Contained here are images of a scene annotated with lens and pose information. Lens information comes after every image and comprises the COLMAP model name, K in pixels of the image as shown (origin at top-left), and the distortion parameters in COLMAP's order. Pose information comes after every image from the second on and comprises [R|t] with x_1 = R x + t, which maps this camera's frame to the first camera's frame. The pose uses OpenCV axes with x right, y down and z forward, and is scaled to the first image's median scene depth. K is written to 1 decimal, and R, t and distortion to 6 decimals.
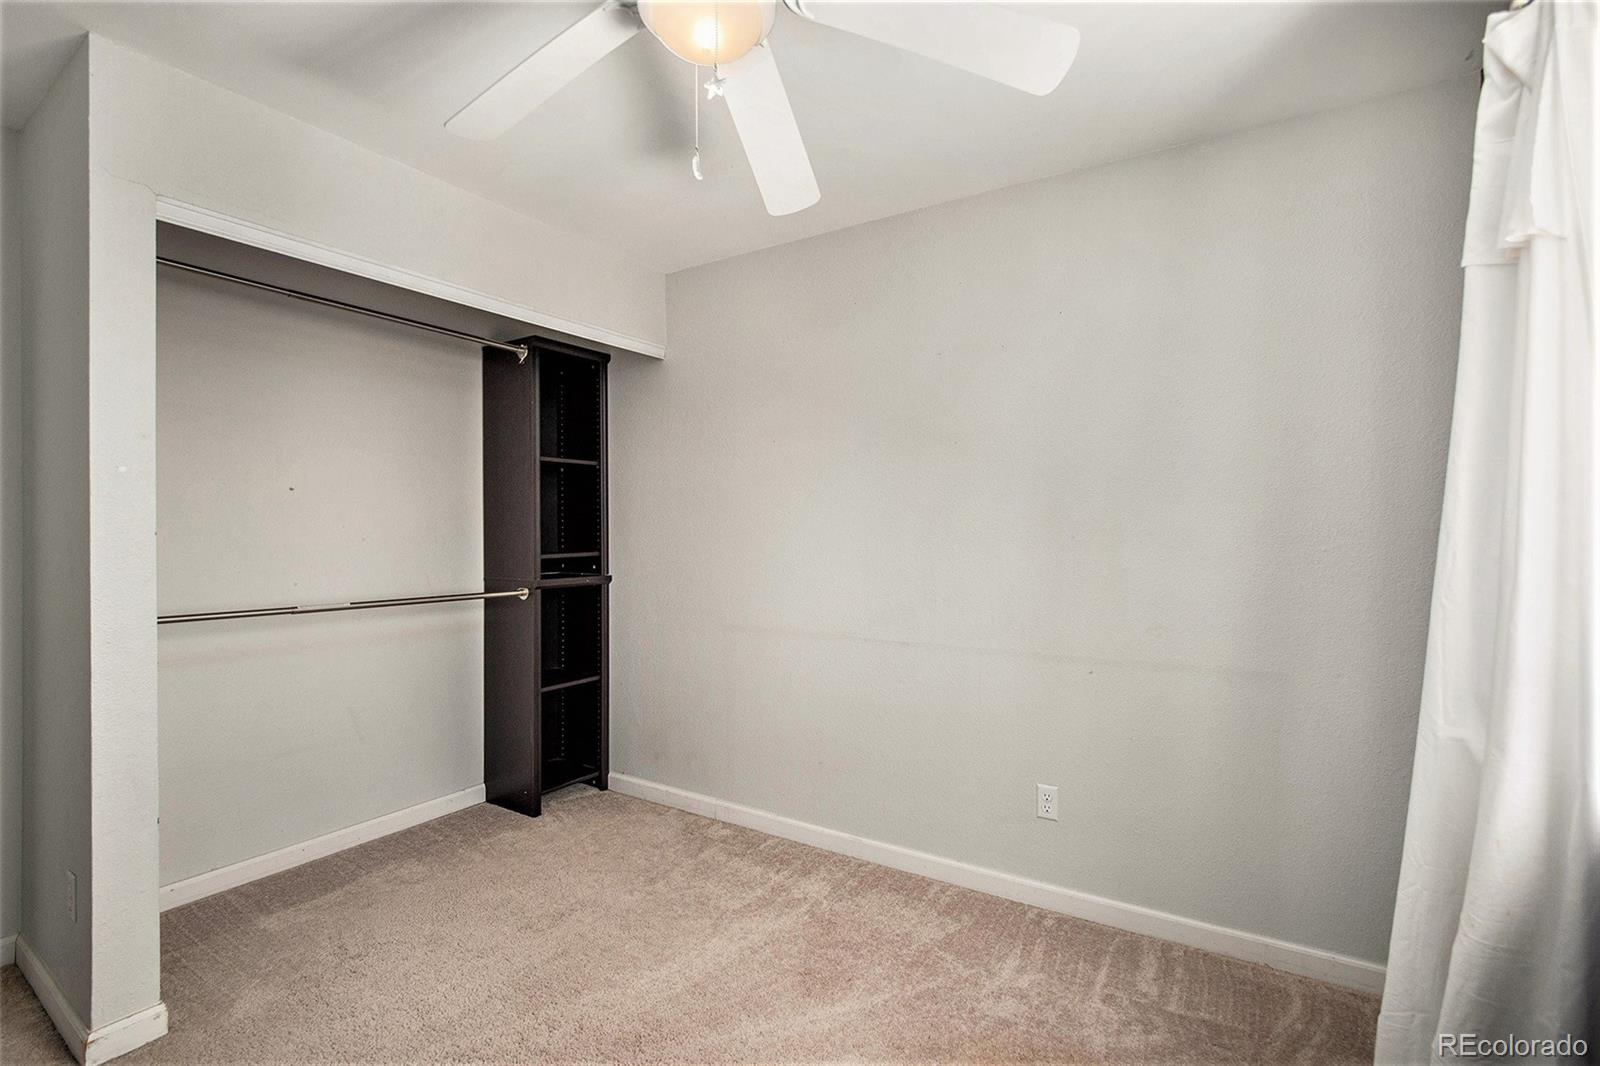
lens RADIAL K [[725.1, 0, 801.7], [0, 725.1, 526.4], [0, 0, 1]] dist [-0.021260, 0.007028]
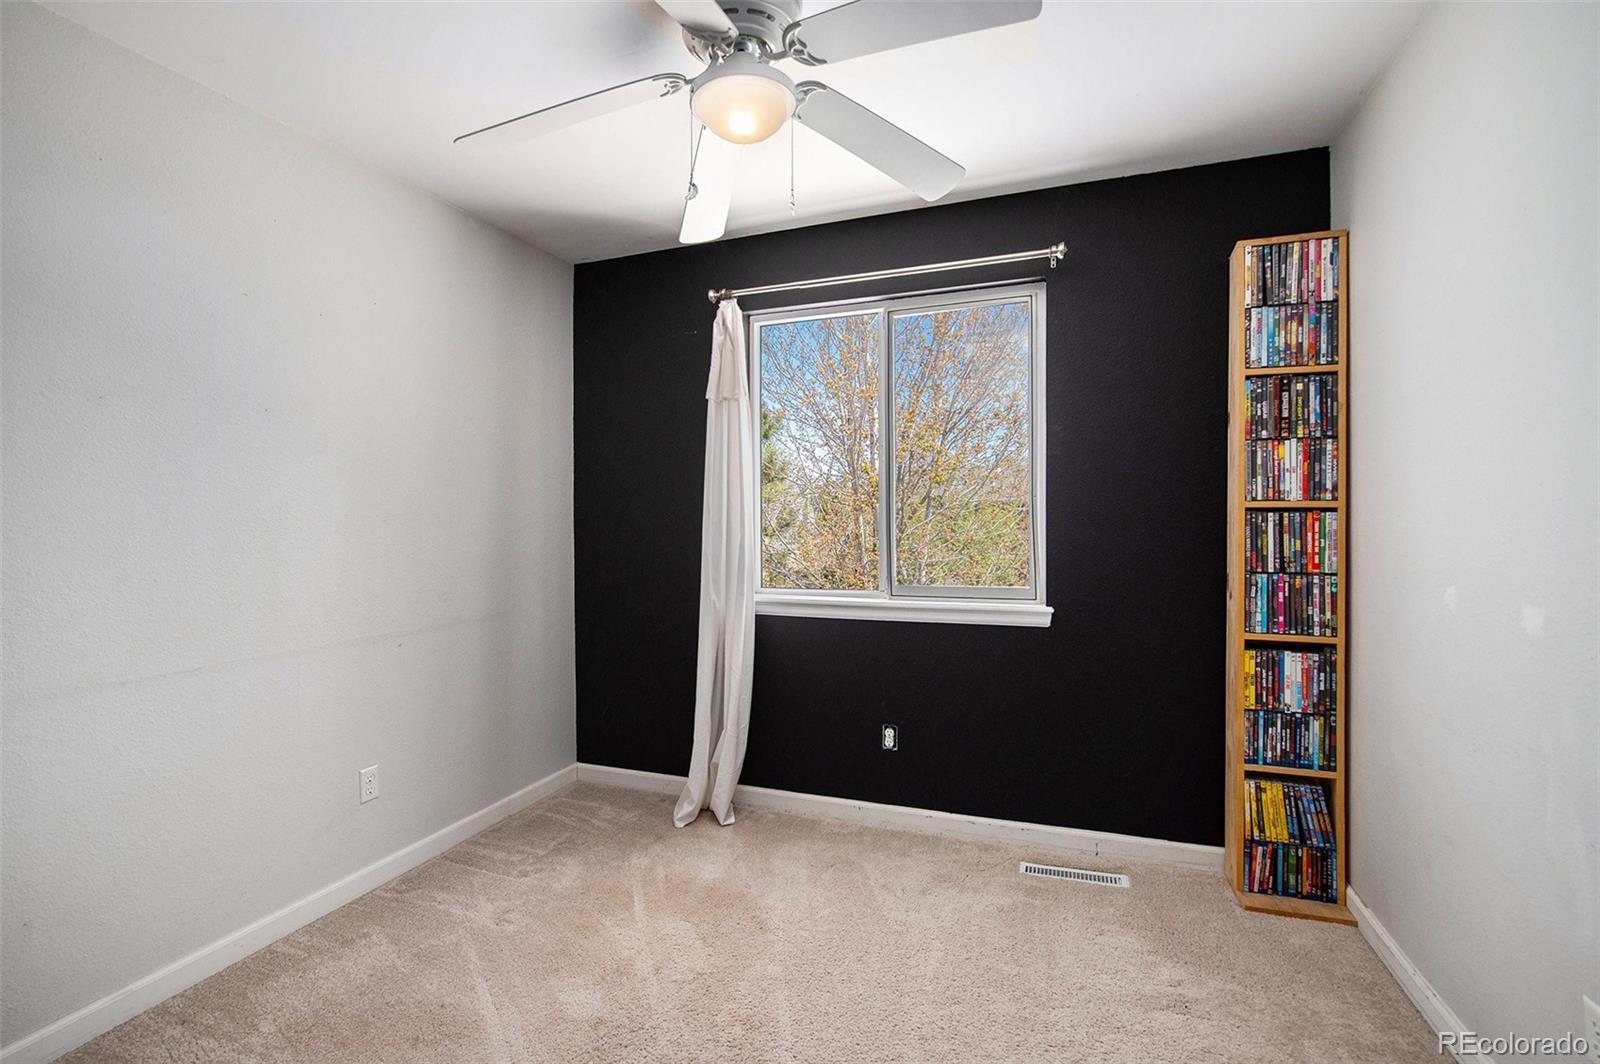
lens RADIAL K [[725.1, 0, 801.7], [0, 725.1, 525.4], [0, 0, 1]] dist [-0.021260, 0.007028]
pose [[-0.218183, 0.001415, 0.975907, -0.805660], [-0.006613, 0.999974, -0.002928, 0.026176], [-0.975886, -0.007093, -0.218168, 0.676377]]
